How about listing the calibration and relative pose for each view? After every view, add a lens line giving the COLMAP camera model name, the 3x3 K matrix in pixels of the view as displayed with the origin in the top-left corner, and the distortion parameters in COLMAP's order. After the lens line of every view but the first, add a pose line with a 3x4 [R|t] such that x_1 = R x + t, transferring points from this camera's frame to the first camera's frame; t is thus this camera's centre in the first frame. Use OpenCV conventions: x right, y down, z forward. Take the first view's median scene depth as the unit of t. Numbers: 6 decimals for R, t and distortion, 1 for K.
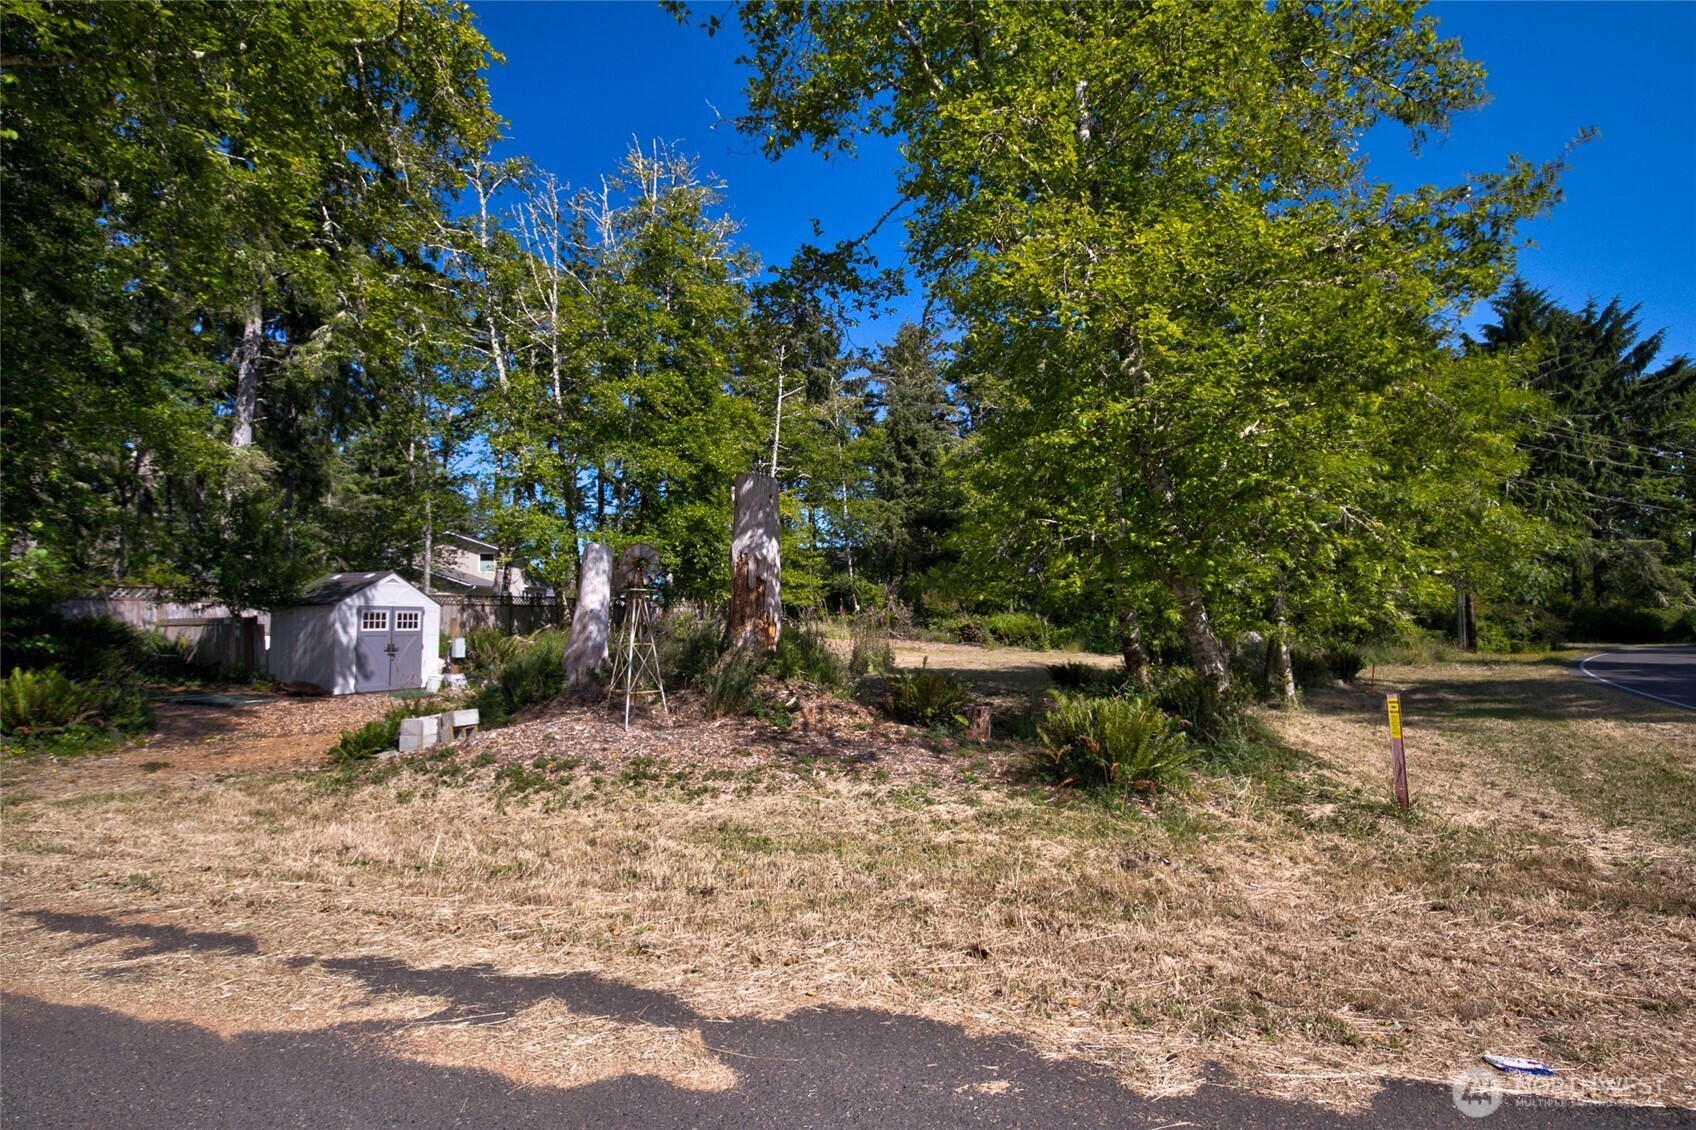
lens RADIAL K [[774.6, 0, 851.7], [0, 774.6, 565.8], [0, 0, 1]] dist [0.001028, 0.000043]
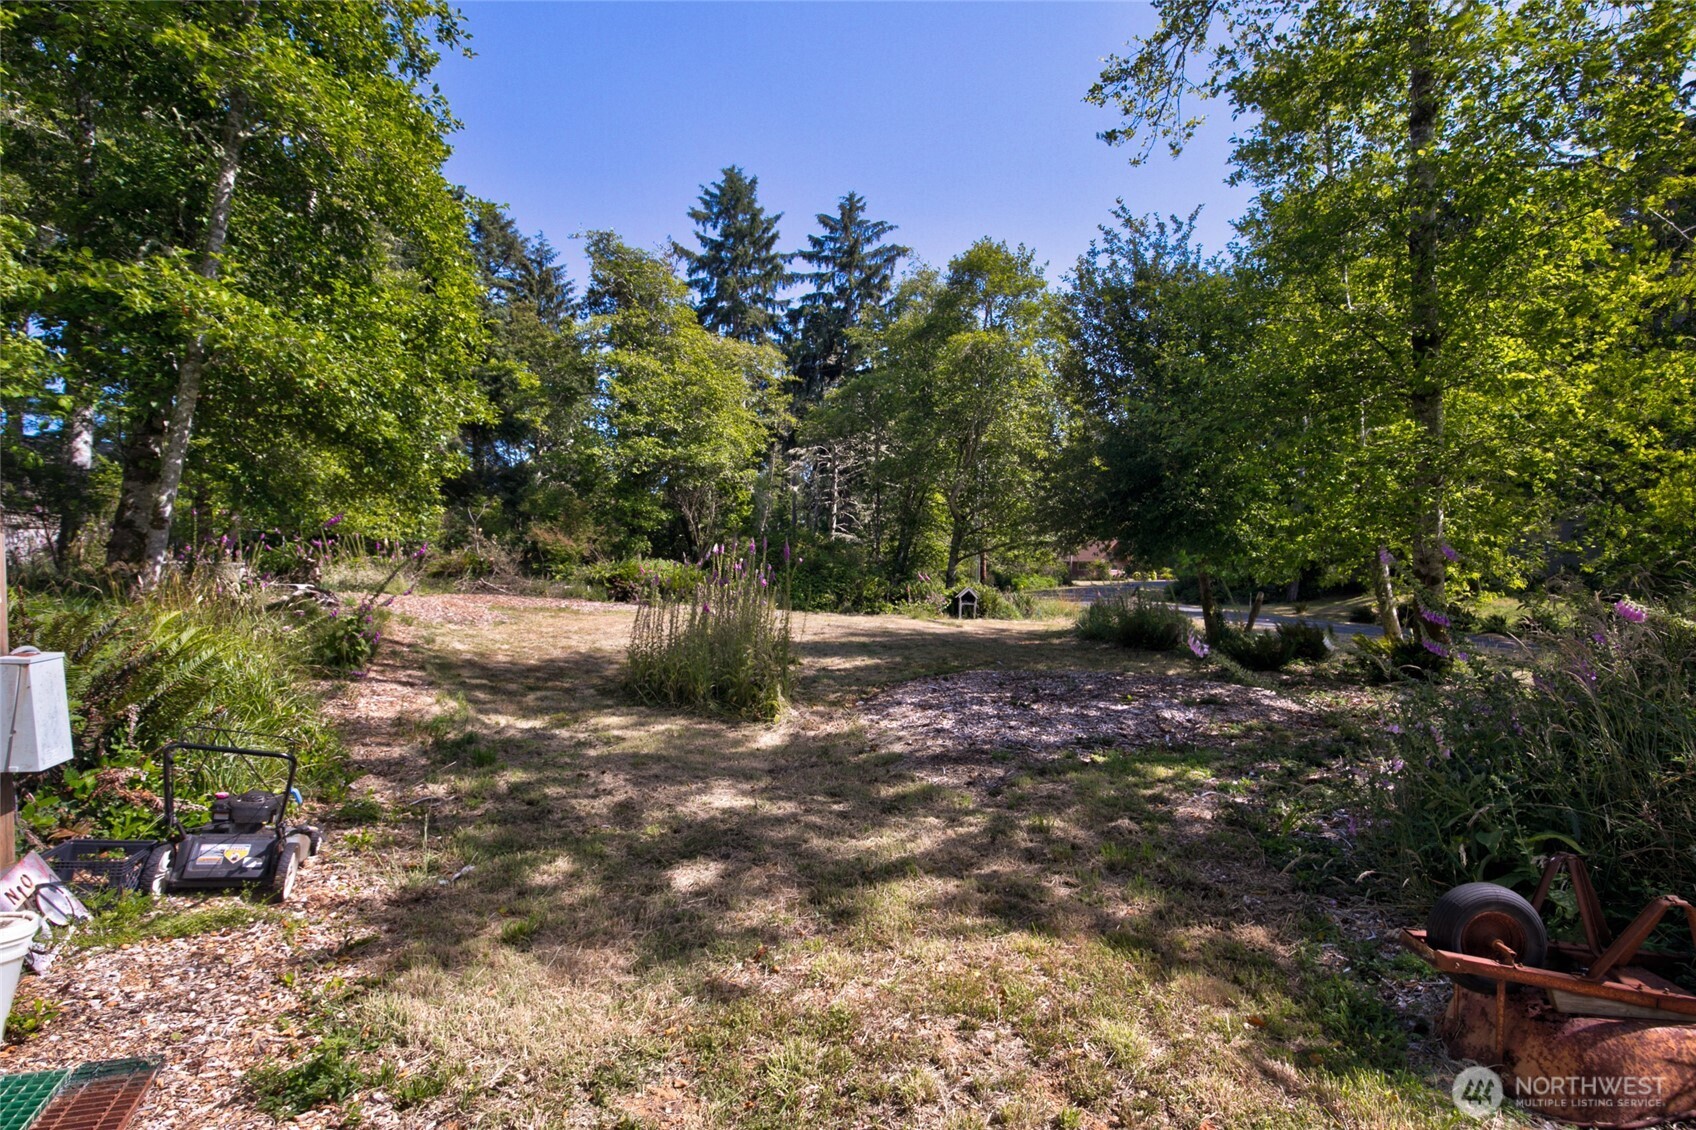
lens RADIAL K [[767.9, 0, 848.9], [0, 767.9, 573.4], [0, 0, 1]] dist [0.001309, 0.000121]
pose [[0.666330, 0.011913, 0.745562, -0.542542], [-0.070419, 0.996409, 0.047014, 0.057505], [-0.742324, -0.083829, 0.664776, 0.800428]]
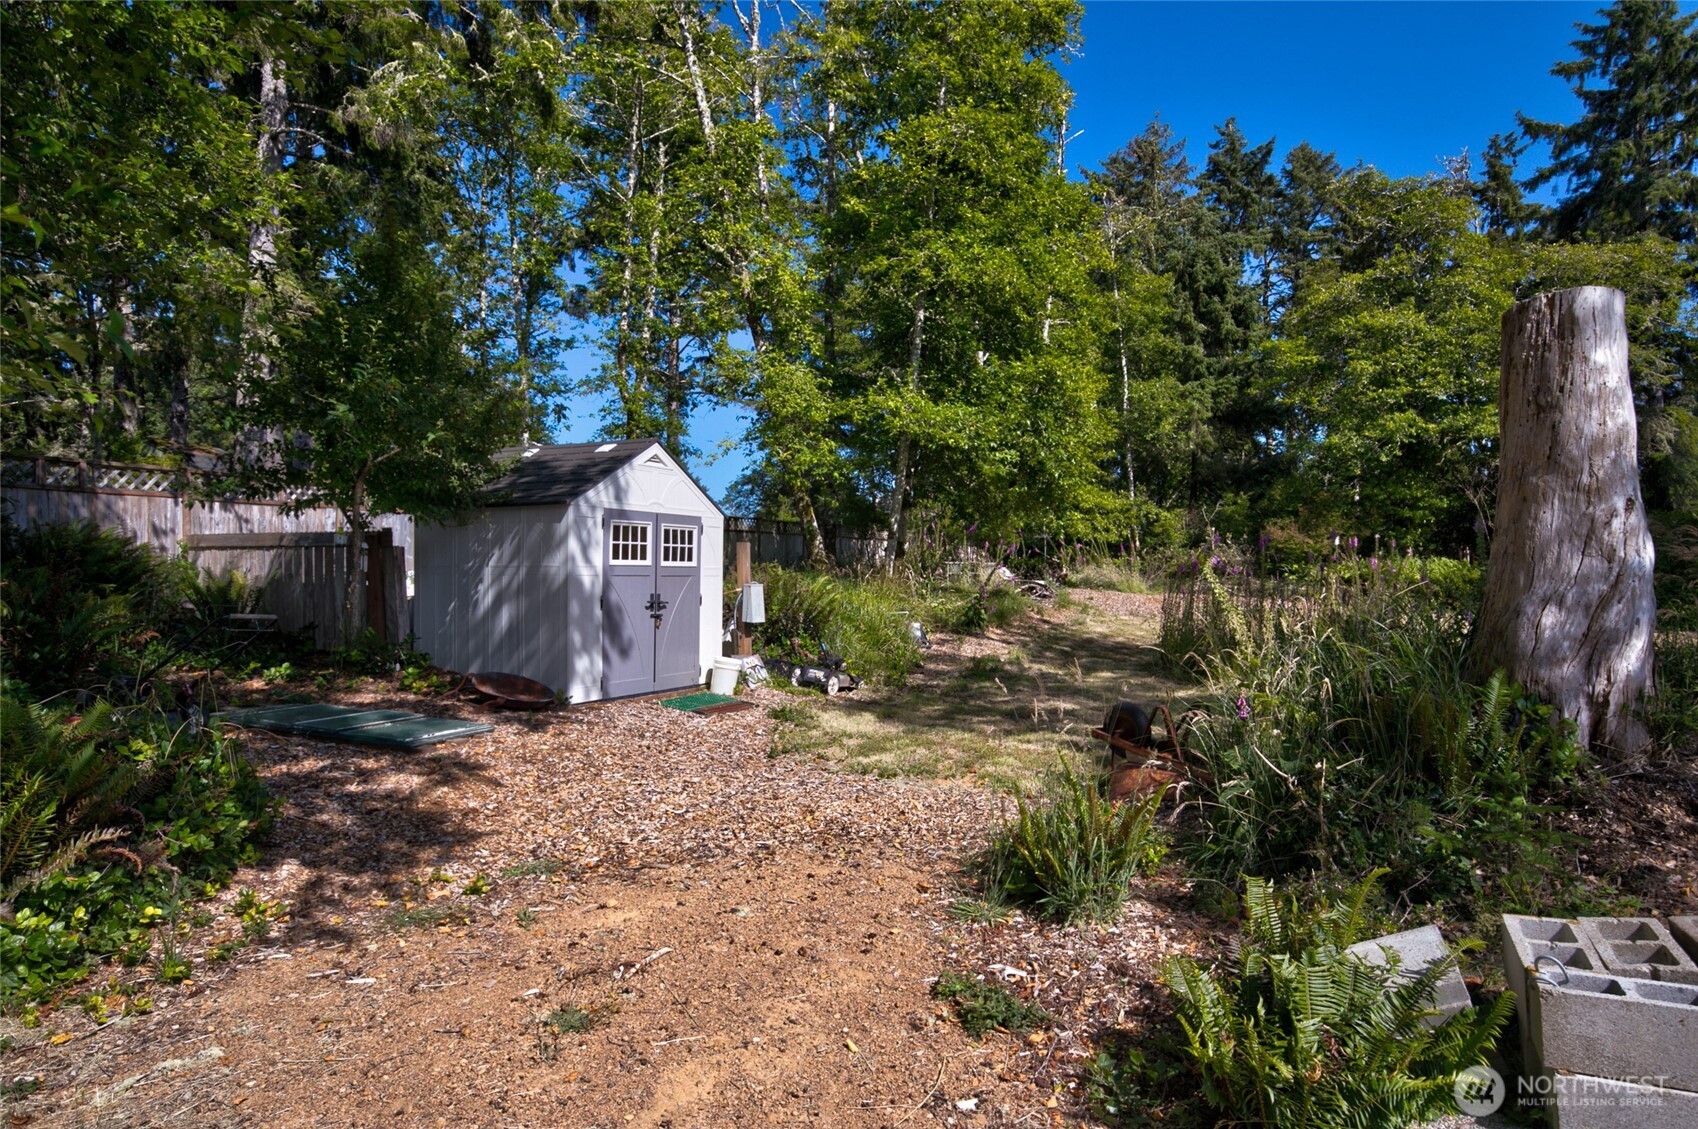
lens RADIAL K [[981.6, 0, 849.0], [0, 981.6, 564.5], [0, 0, 1]] dist [0.000263, -0.002343]
pose [[0.995576, 0.018105, -0.092203, -0.412144], [-0.011790, 0.997576, 0.068582, 0.040192], [0.093221, -0.067191, 0.993376, 0.411913]]
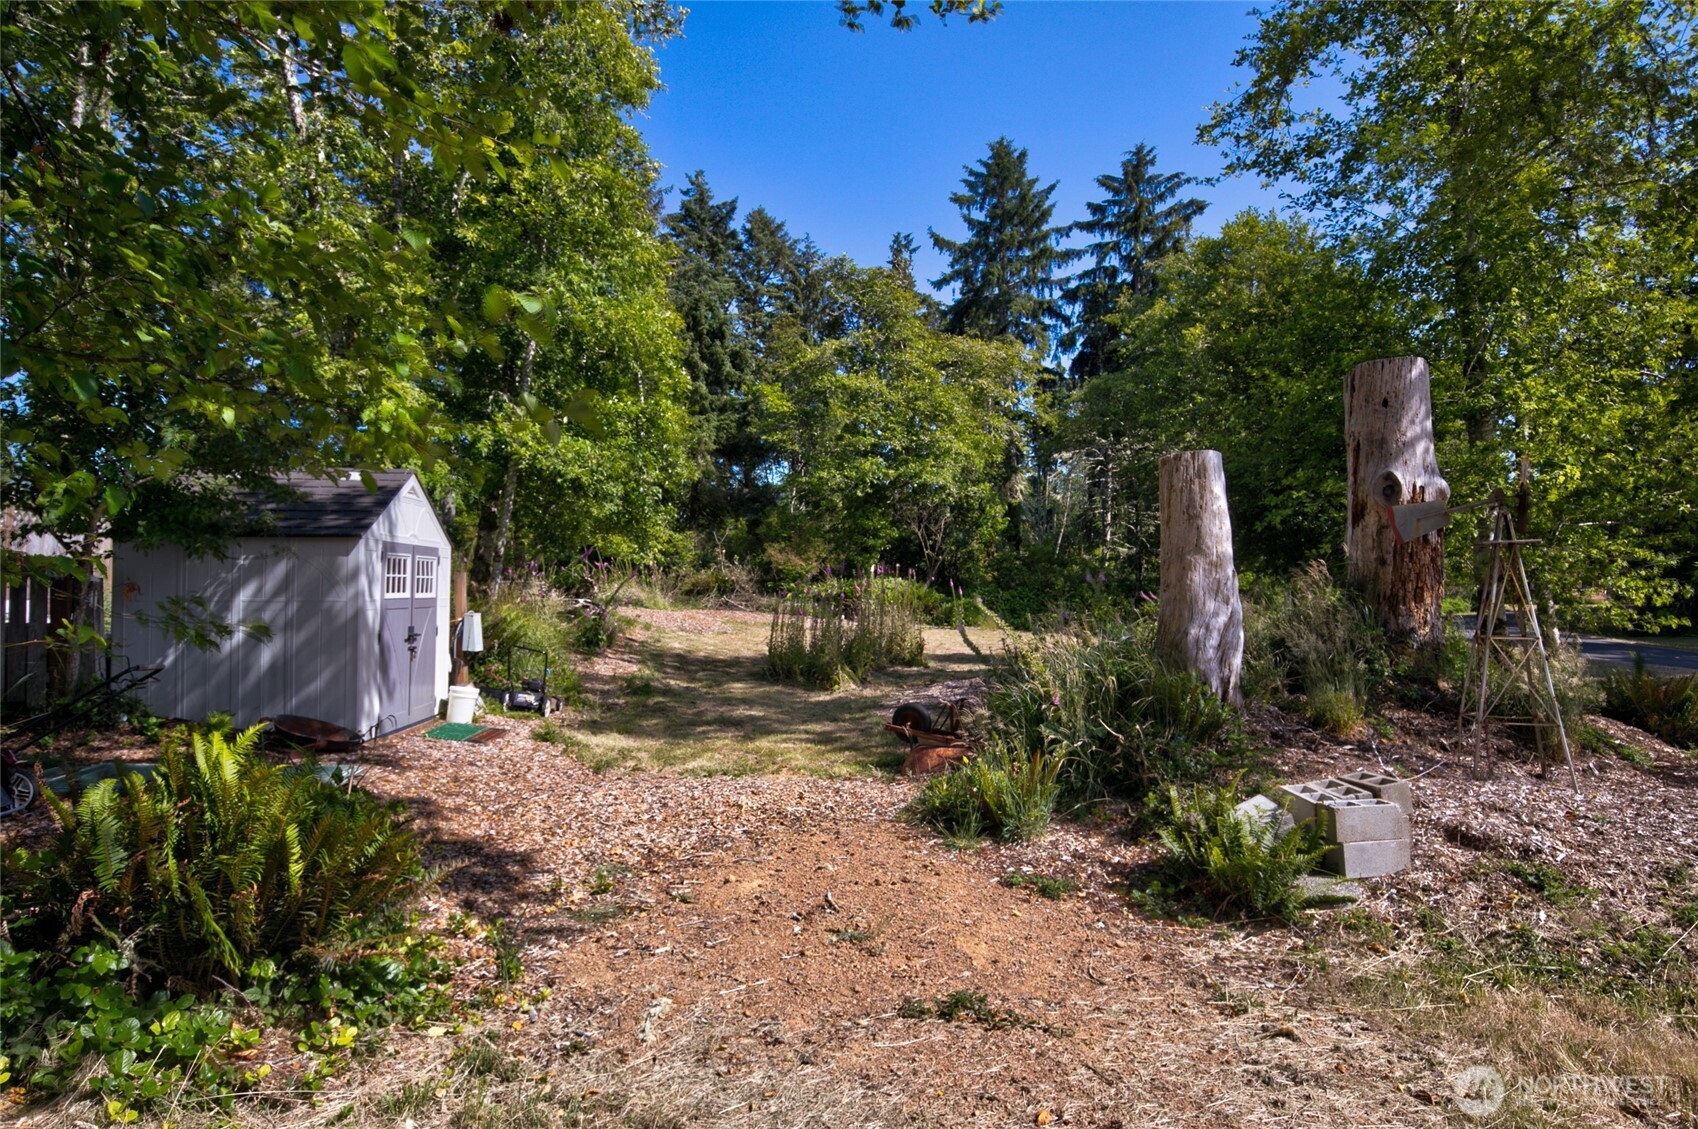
lens RADIAL K [[981.6, 0, 849.0], [0, 981.6, 564.5], [0, 0, 1]] dist [0.000263, -0.002343]
pose [[0.891582, 0.028650, 0.451952, -0.610754], [-0.051781, 0.997901, 0.038892, 0.026701], [-0.449889, -0.058078, 0.891194, 0.349563]]
